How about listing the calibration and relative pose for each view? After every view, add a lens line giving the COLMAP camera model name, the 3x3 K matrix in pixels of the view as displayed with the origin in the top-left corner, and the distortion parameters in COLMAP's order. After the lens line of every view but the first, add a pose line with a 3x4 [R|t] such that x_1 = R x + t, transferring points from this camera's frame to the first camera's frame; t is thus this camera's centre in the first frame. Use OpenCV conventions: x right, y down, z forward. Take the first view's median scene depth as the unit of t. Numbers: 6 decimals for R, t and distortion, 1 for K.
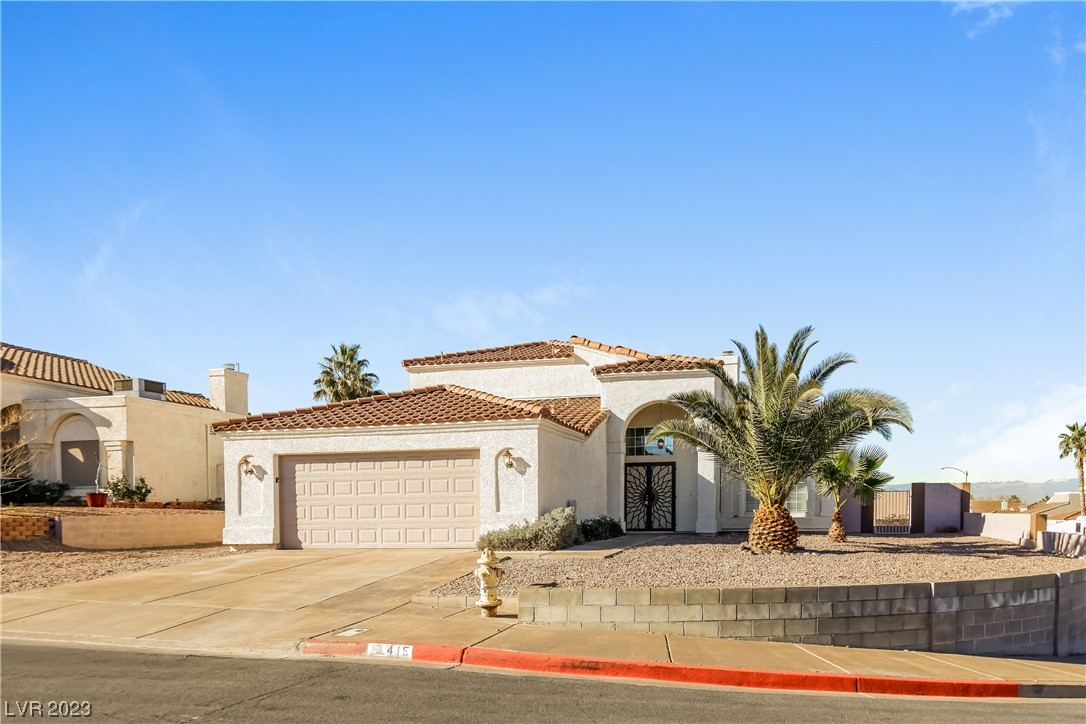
lens RADIAL K [[725.3, 0, 510.4], [0, 725.3, 416.1], [0, 0, 1]] dist [0.016564, 0.002965]
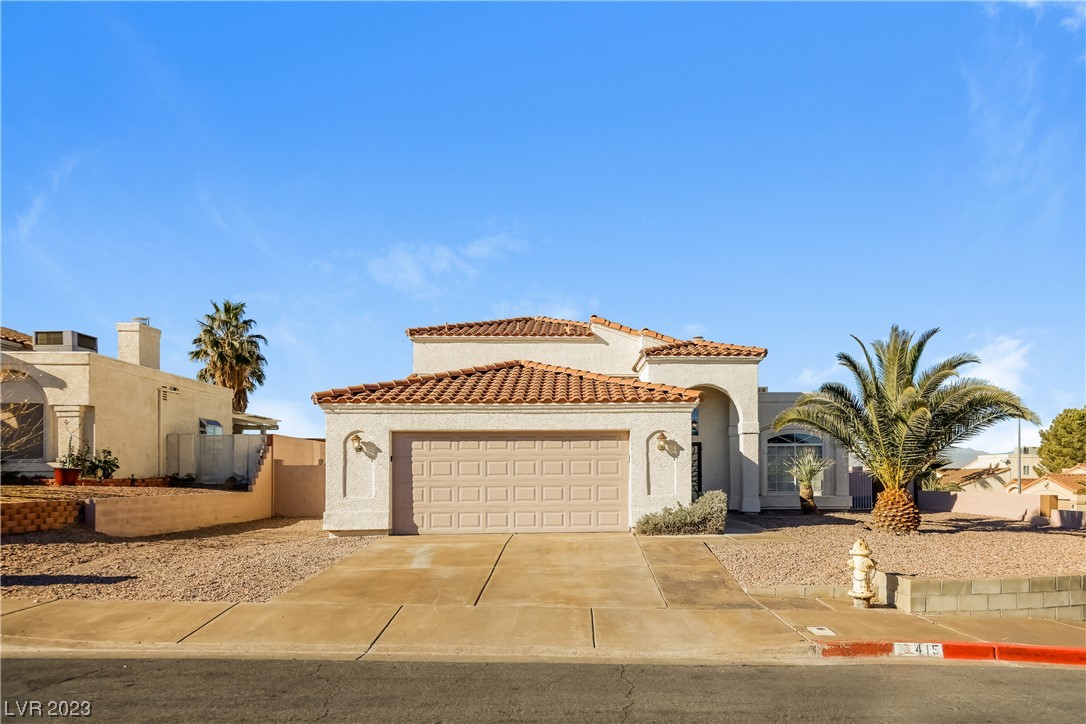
lens RADIAL K [[725.3, 0, 541.8], [0, 725.3, 360.2], [0, 0, 1]] dist [0.016564, 0.002965]
pose [[0.964667, 0.046427, 0.259349, -0.349970], [-0.036746, 0.998439, -0.042054, -0.004020], [-0.260896, 0.031038, 0.964868, 0.059808]]
